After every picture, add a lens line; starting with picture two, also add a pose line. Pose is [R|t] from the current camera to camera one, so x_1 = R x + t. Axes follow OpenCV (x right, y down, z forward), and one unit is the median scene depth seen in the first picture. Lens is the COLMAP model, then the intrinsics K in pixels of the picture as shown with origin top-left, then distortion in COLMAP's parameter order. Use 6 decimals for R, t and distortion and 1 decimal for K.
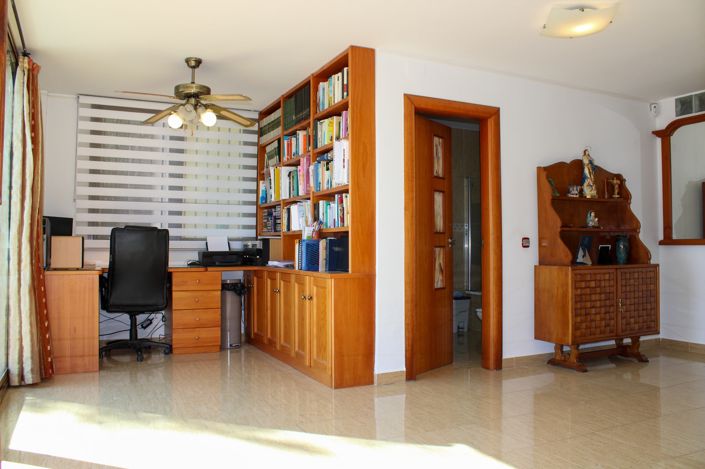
lens RADIAL K [[582.3, 0, 355.7], [0, 582.3, 228.6], [0, 0, 1]] dist [-0.179124, 0.160530]
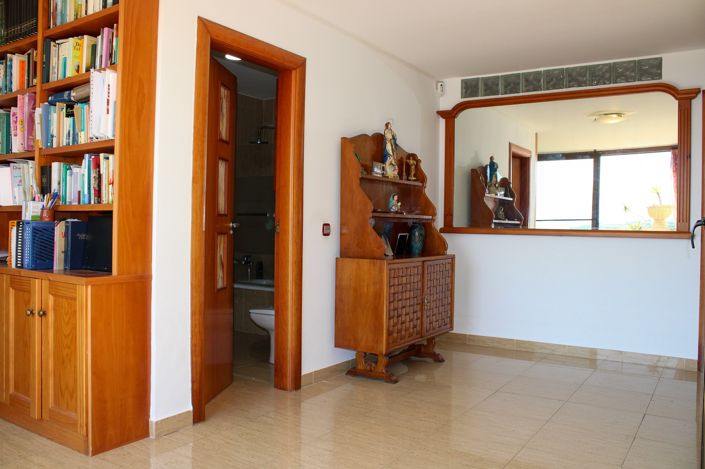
lens RADIAL K [[582.3, 0, 355.7], [0, 582.3, 228.6], [0, 0, 1]] dist [-0.179124, 0.160530]
pose [[0.857437, 0.012659, 0.514434, -0.092849], [-0.034201, 0.998889, 0.032424, -0.005325], [-0.513452, -0.045396, 0.856917, 0.279817]]
